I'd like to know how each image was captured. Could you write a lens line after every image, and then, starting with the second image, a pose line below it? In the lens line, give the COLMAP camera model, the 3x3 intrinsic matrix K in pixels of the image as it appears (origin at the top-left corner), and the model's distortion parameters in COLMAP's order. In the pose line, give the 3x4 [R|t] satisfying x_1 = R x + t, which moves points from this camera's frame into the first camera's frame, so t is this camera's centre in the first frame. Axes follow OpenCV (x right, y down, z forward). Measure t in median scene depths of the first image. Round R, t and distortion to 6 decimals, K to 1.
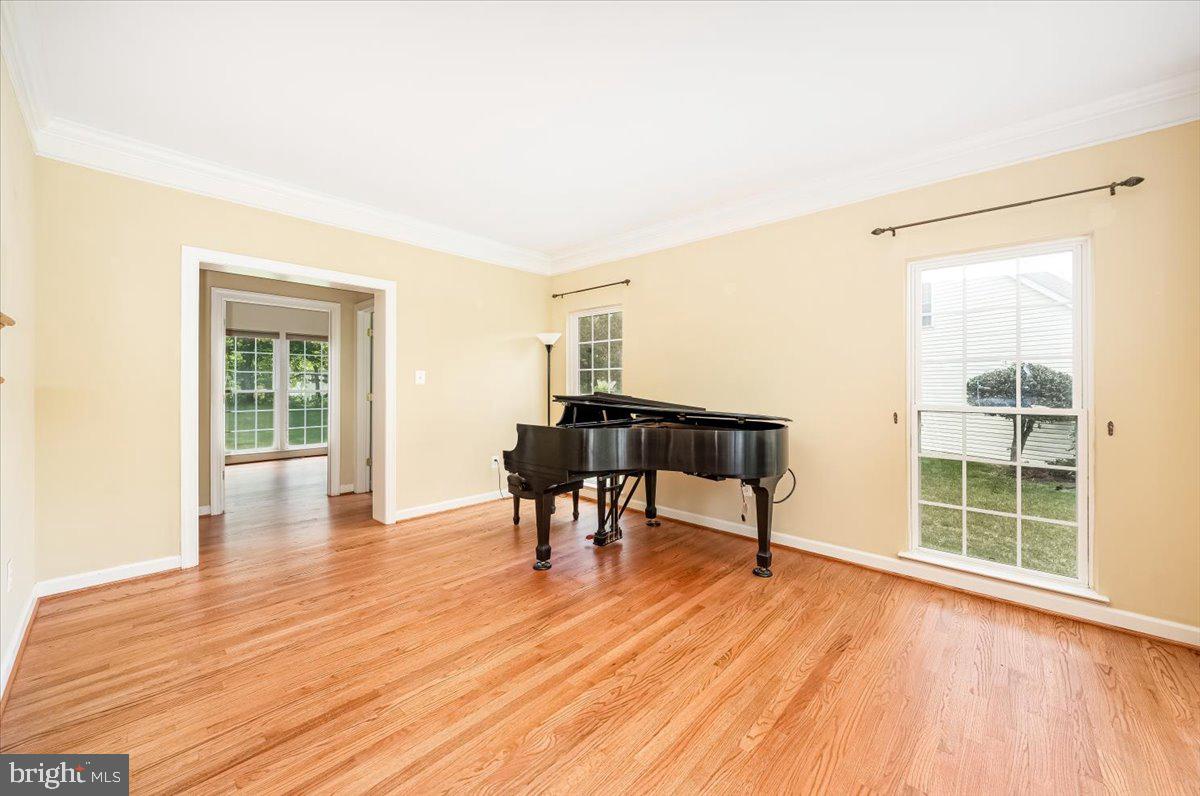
lens RADIAL K [[449.2, 0, 600.6], [0, 449.2, 387.9], [0, 0, 1]] dist [-0.000996, -0.000025]
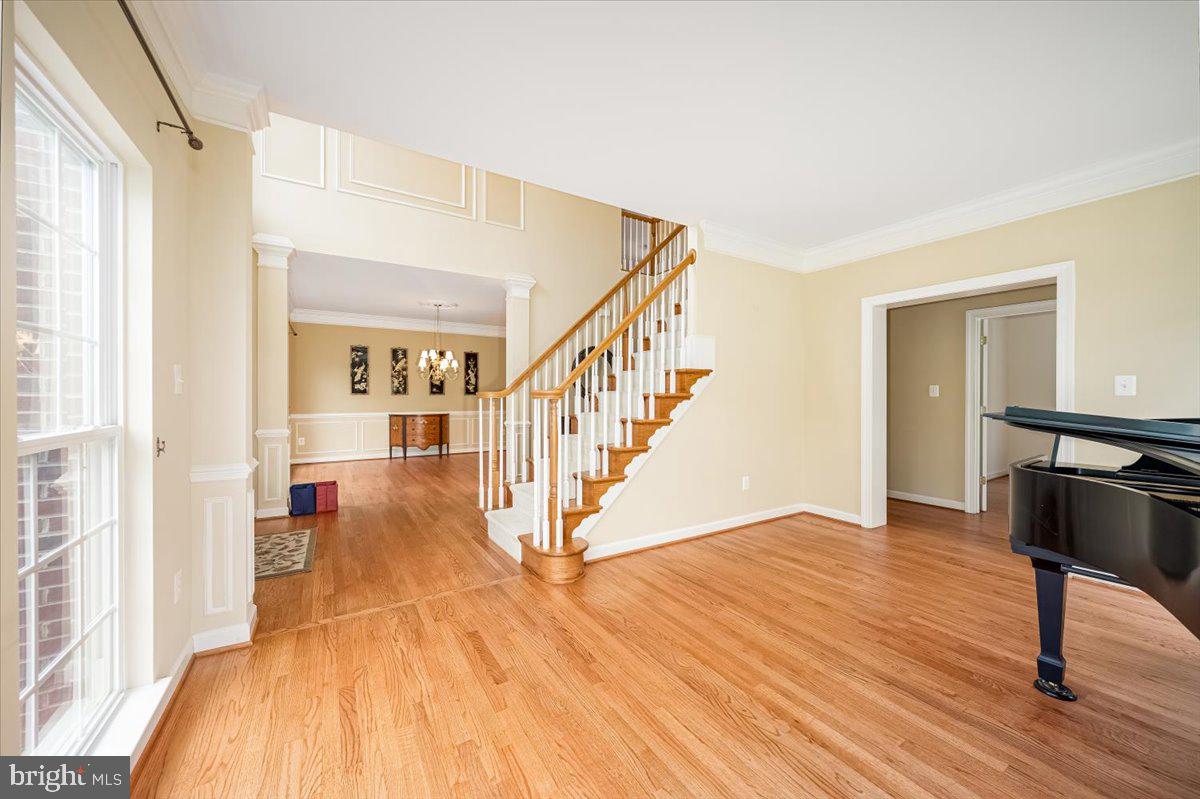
lens RADIAL K [[421.6, 0, 597.1], [0, 421.6, 395.8], [0, 0, 1]] dist [-0.002011, -0.000224]
pose [[-0.247671, -0.003261, -0.968839, 0.830947], [-0.006662, 0.999976, -0.001663, 0.000139], [0.968821, 0.006043, -0.247687, 0.762620]]
